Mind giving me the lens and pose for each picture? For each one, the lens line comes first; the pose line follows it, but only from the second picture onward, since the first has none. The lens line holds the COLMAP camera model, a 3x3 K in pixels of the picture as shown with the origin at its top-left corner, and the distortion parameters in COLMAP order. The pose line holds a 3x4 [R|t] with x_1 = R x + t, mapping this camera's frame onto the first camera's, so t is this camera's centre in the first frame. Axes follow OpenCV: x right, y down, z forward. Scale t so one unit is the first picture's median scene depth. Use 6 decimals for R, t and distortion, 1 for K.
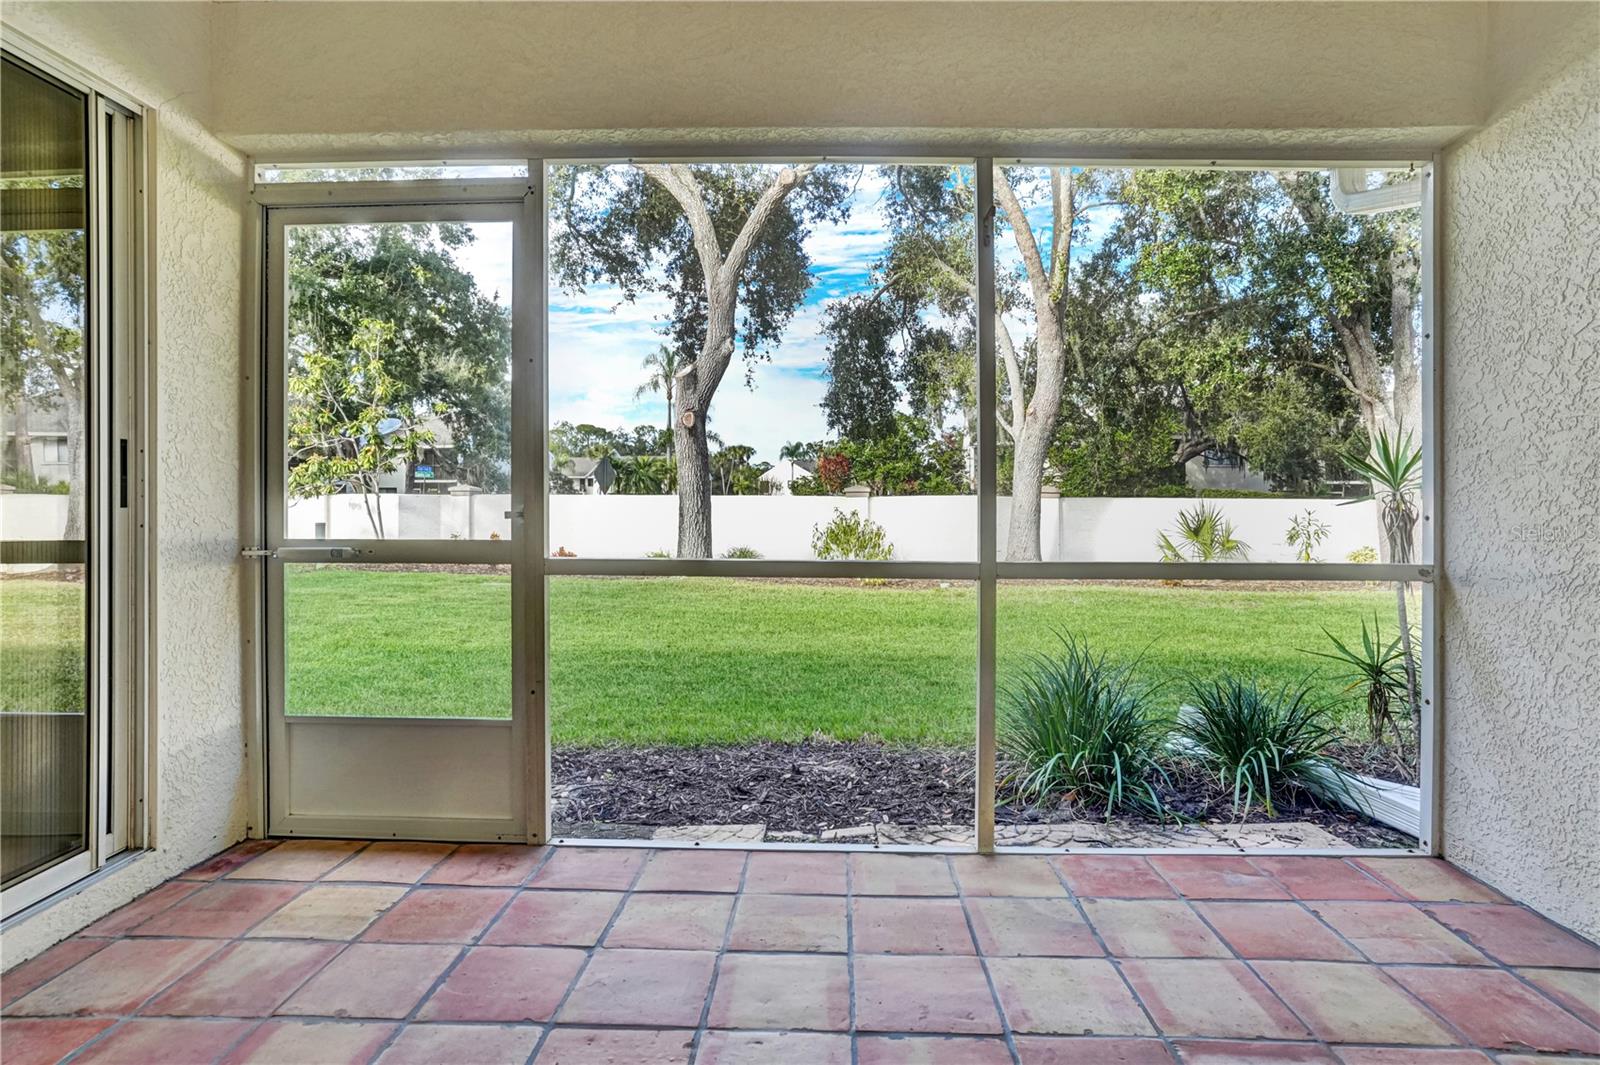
lens RADIAL K [[830.1, 0, 823.8], [0, 830.1, 516.7], [0, 0, 1]] dist [-0.054130, 0.022955]
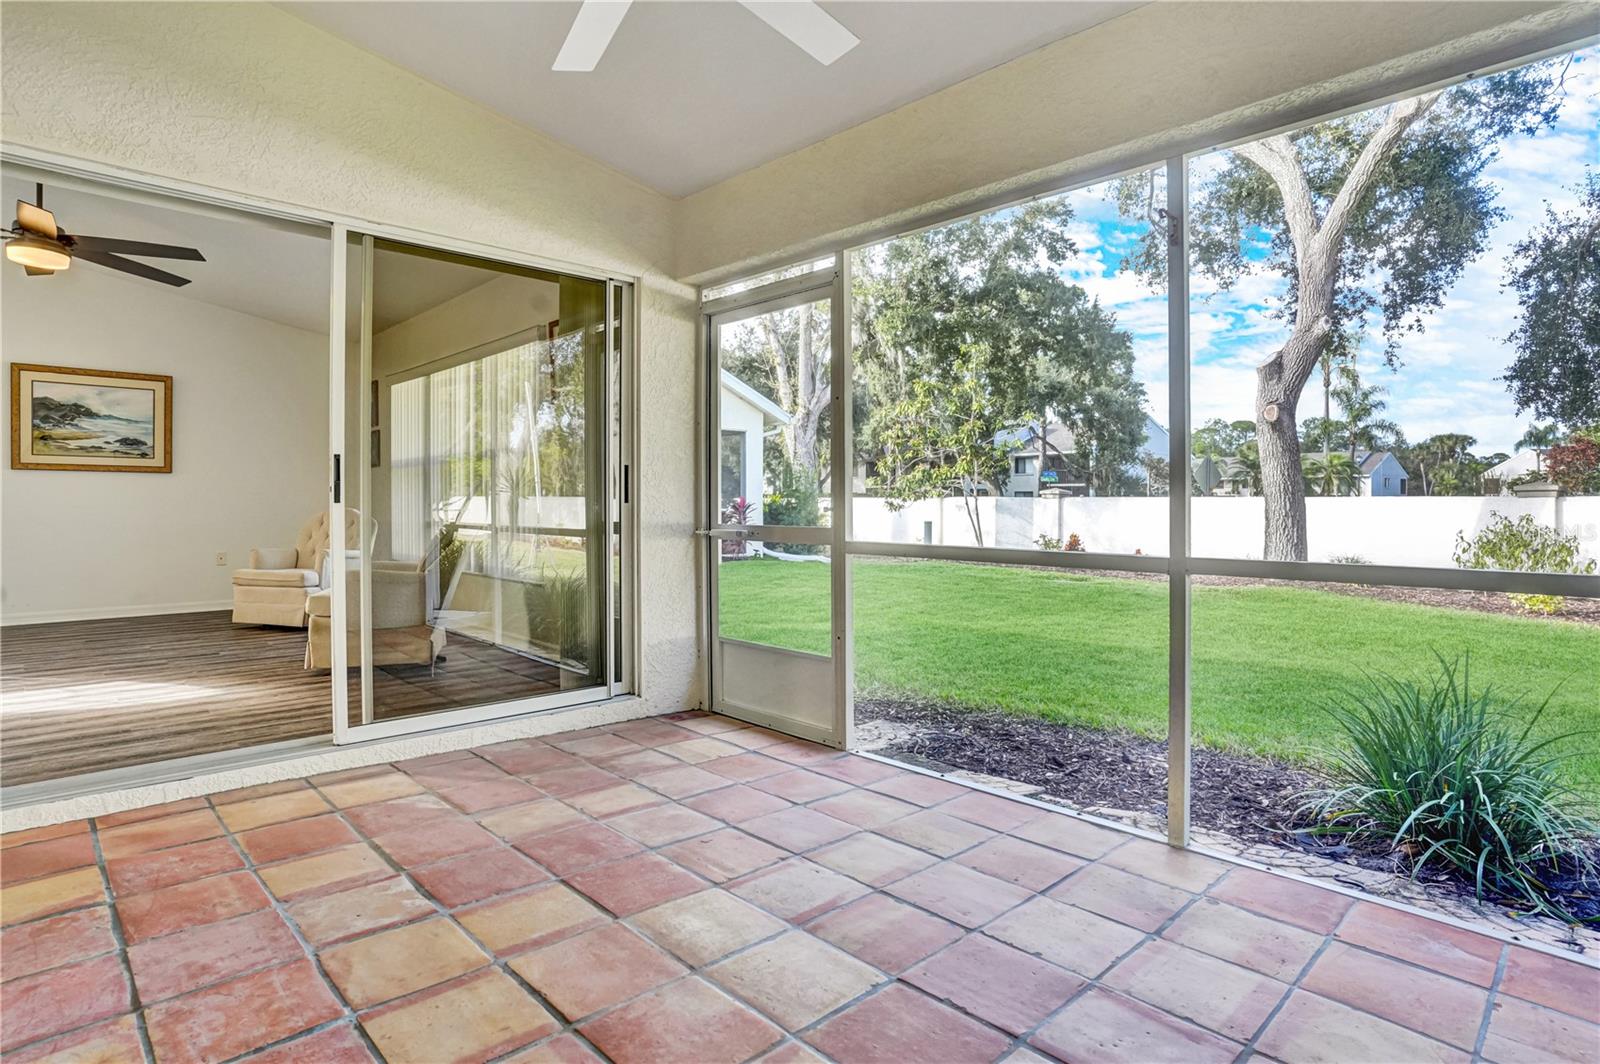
lens RADIAL K [[830.1, 0, 784.0], [0, 830.1, 528.2], [0, 0, 1]] dist [-0.054130, 0.022955]
pose [[0.706331, 0.018697, -0.707635, 0.100619], [-0.011292, 0.999822, 0.015146, 0.001785], [0.707792, -0.002708, 0.706416, -0.008189]]
